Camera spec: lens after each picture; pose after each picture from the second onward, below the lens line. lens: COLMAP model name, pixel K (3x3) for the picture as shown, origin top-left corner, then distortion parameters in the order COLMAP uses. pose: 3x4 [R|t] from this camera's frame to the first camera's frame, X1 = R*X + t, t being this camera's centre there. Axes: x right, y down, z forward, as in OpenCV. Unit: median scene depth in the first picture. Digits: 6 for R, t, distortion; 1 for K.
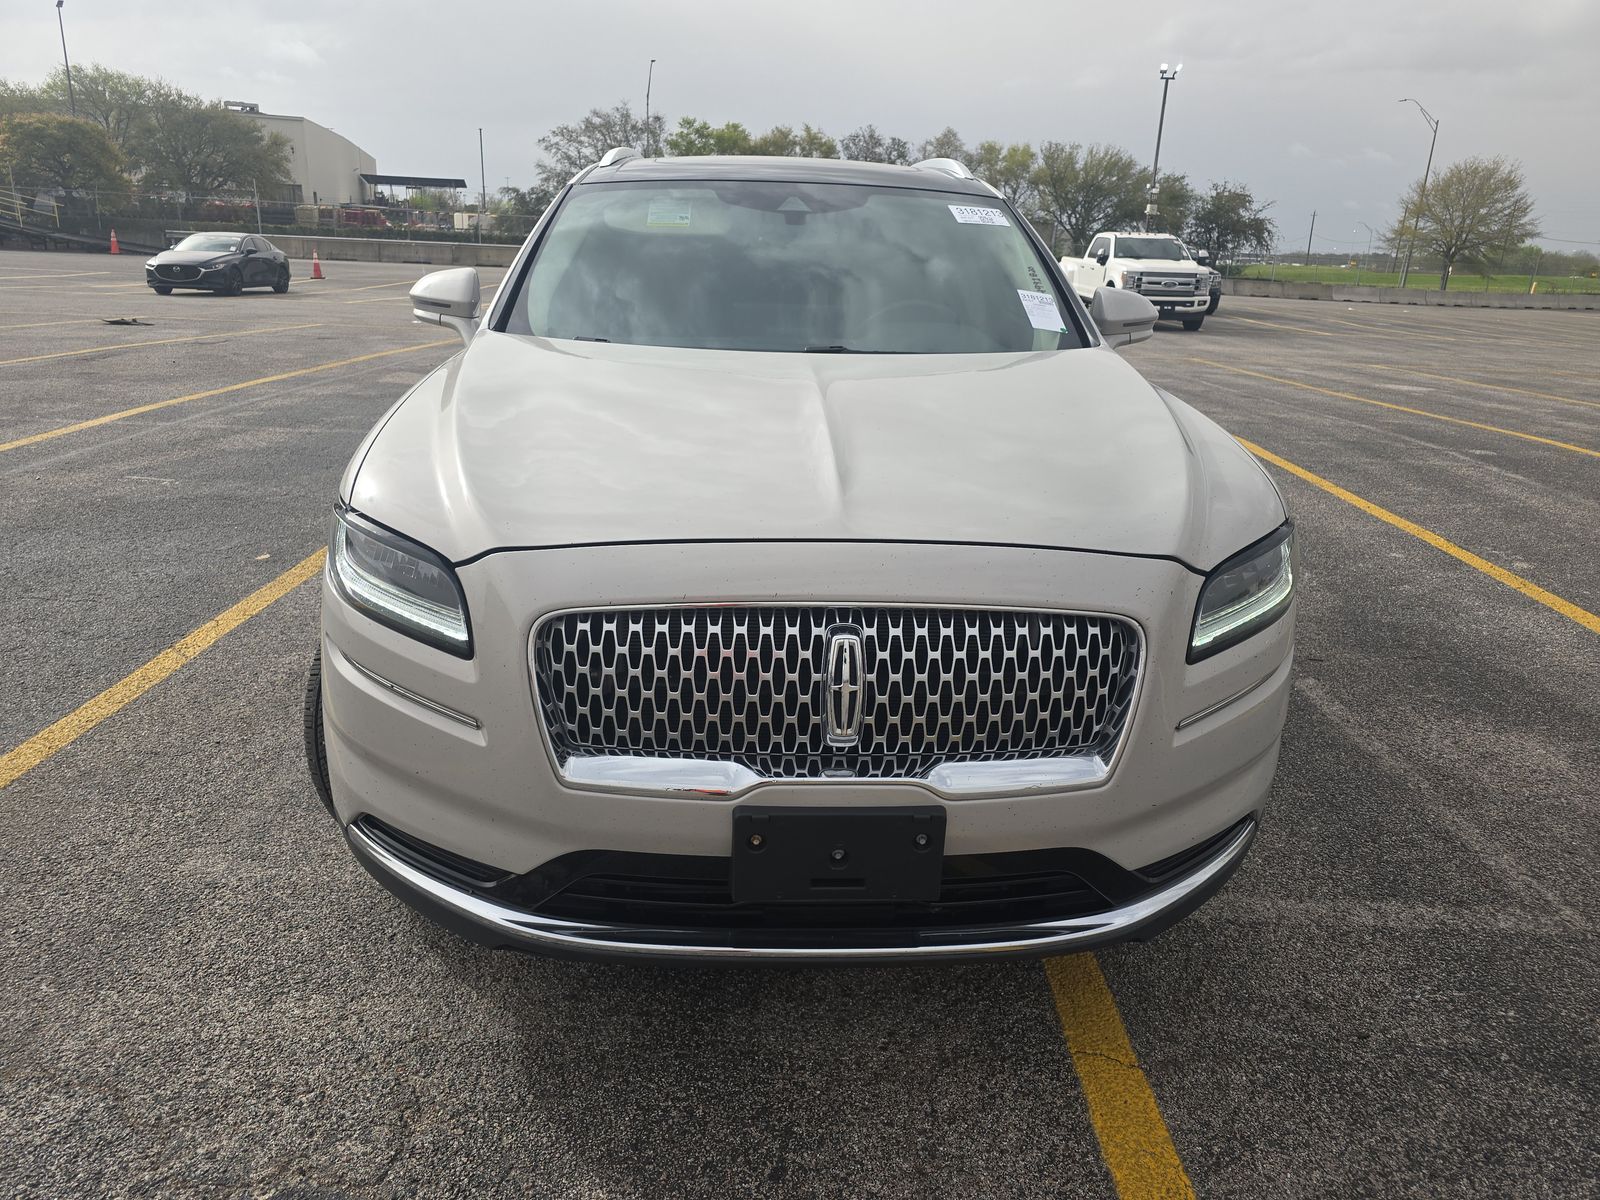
lens RADIAL K [[1076.5, 0, 789.1], [0, 1076.5, 598.8], [0, 0, 1]] dist [0.017759, -0.013022]
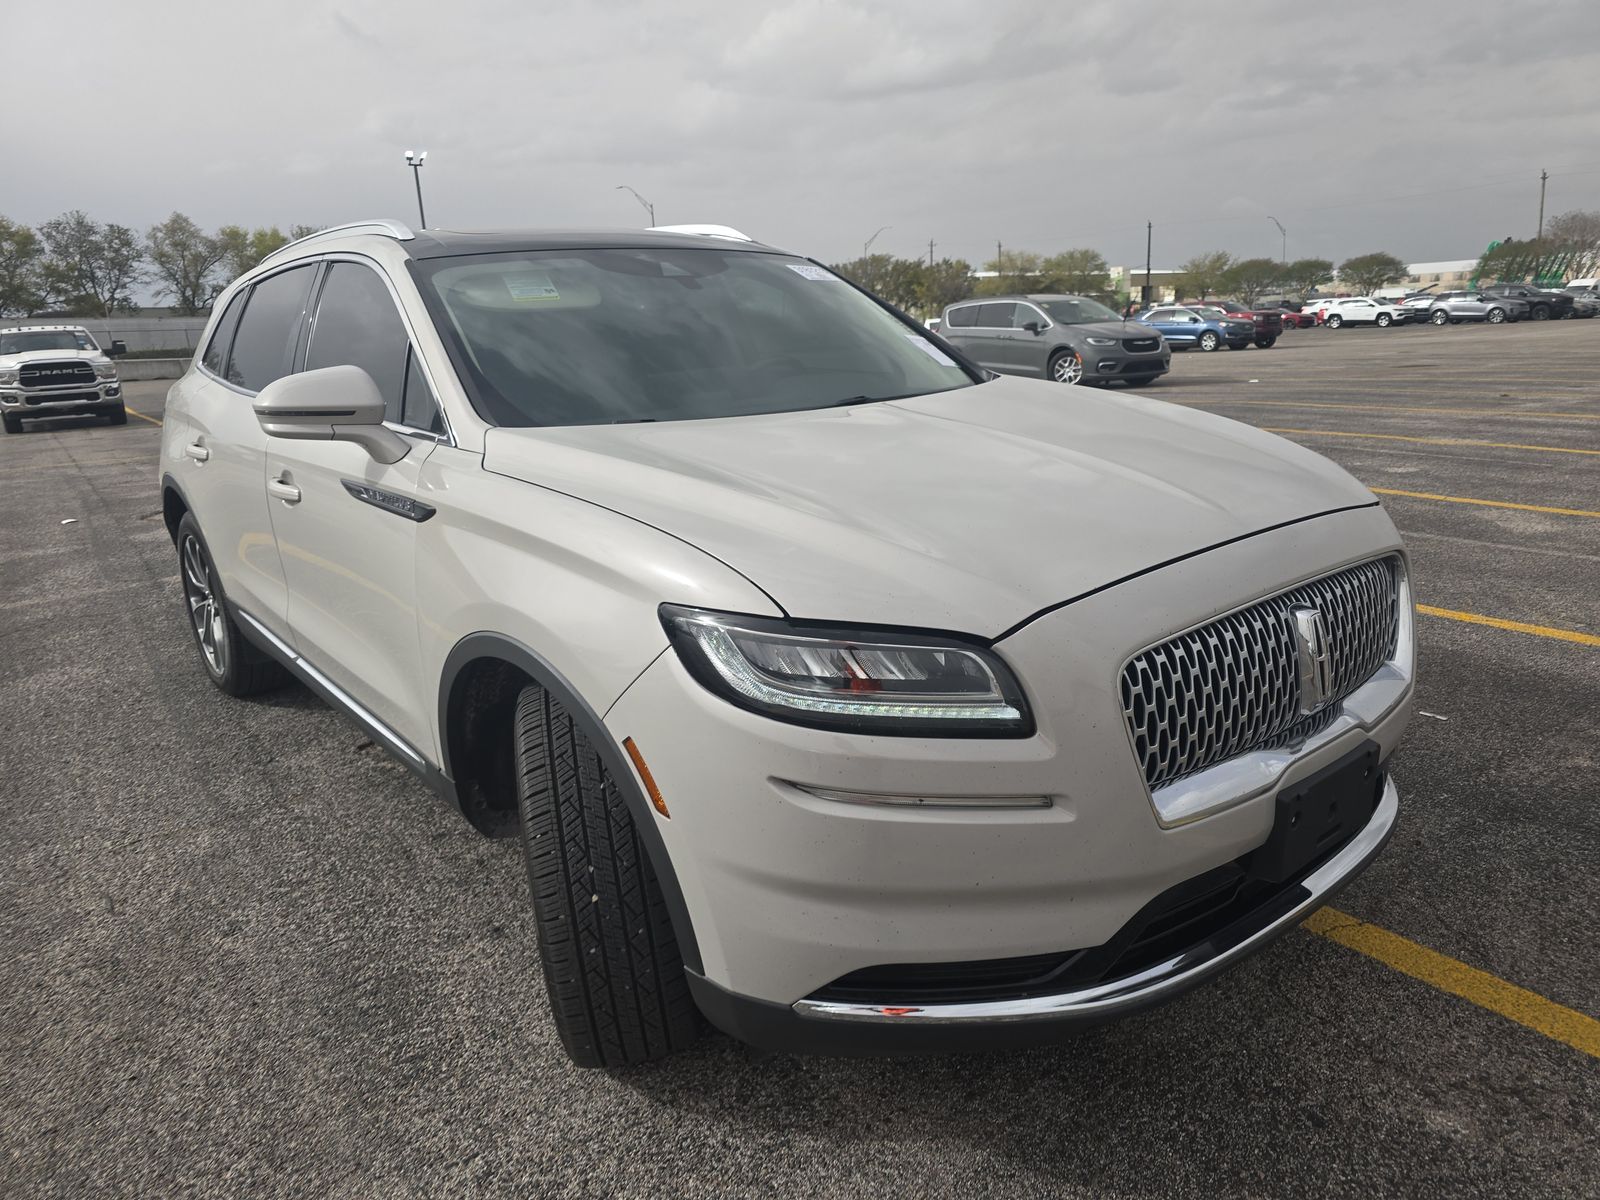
lens RADIAL K [[1076.5, 0, 792.0], [0, 1076.5, 604.6], [0, 0, 1]] dist [0.017759, -0.013022]
pose [[0.804937, -0.210313, 0.554838, -0.515455], [0.244590, 0.969544, 0.012667, -0.062721], [-0.540604, 0.125512, 0.831862, 0.174646]]
